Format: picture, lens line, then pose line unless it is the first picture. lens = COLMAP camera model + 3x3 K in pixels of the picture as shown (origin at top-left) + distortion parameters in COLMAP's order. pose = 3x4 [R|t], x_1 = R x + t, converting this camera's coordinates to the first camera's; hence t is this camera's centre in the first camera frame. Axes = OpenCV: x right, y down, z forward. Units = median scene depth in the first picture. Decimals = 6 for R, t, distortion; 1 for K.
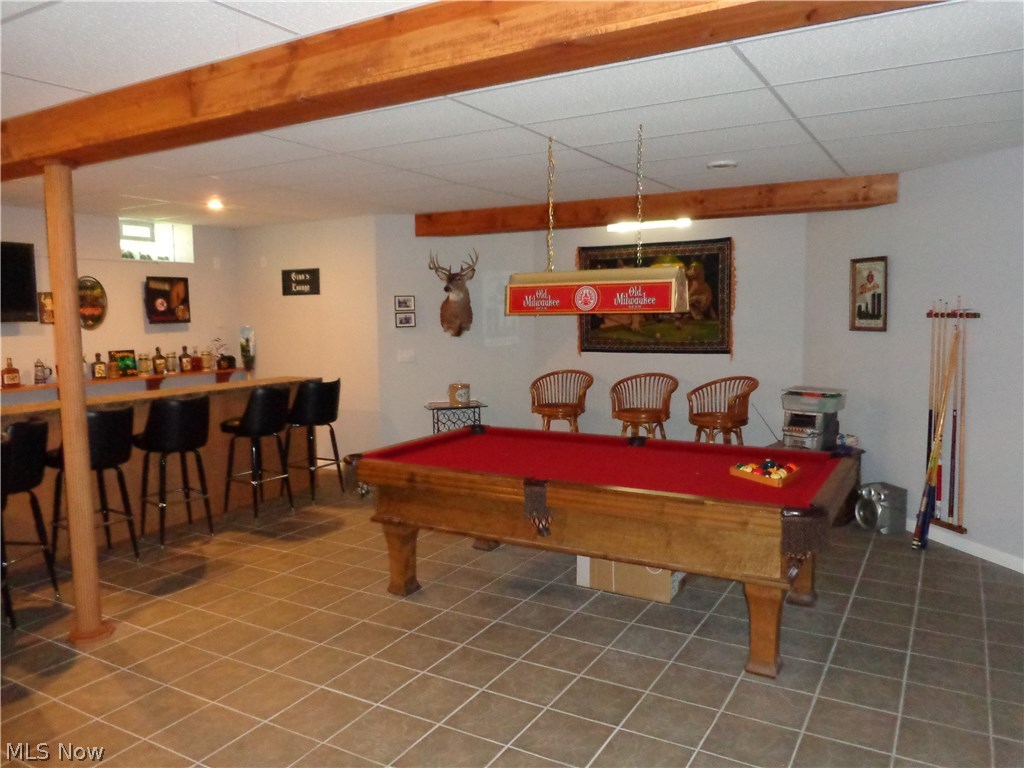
lens RADIAL K [[762.6, 0, 509.8], [0, 762.6, 387.7], [0, 0, 1]] dist [-0.003318, -0.006300]
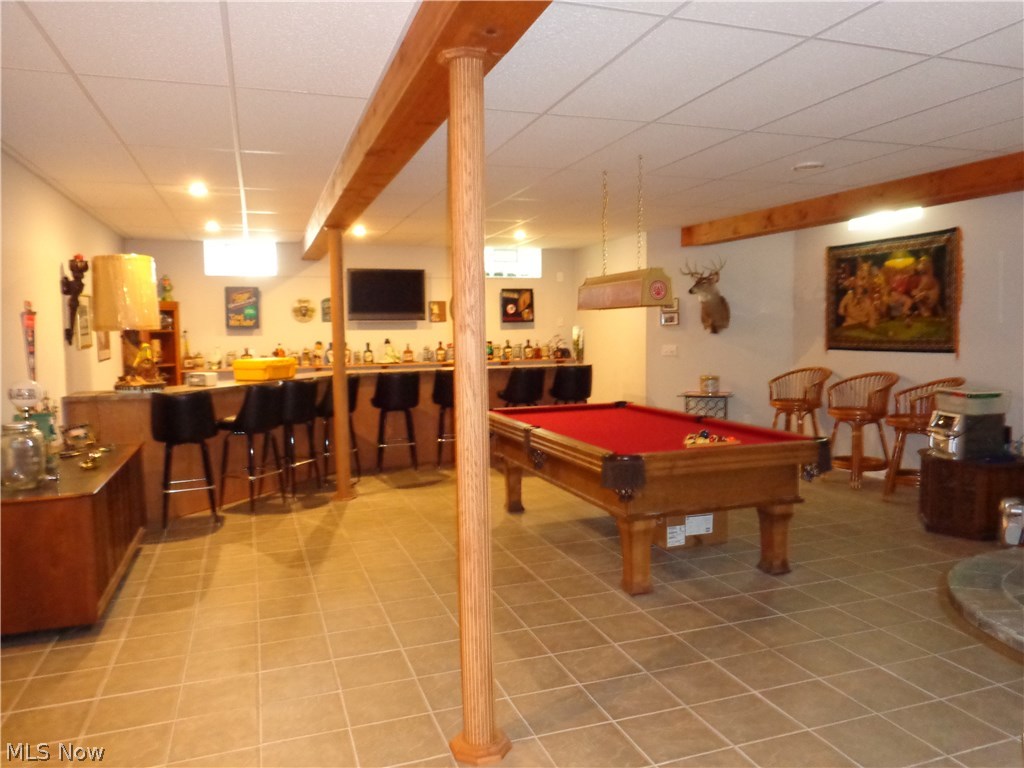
lens RADIAL K [[762.6, 0, 520.9], [0, 762.6, 378.4], [0, 0, 1]] dist [-0.003318, -0.006300]
pose [[0.766876, 0.044714, -0.640235, 0.446194], [-0.061666, 0.998088, -0.004157, 0.020856], [0.638825, 0.042669, 0.768168, -0.036647]]
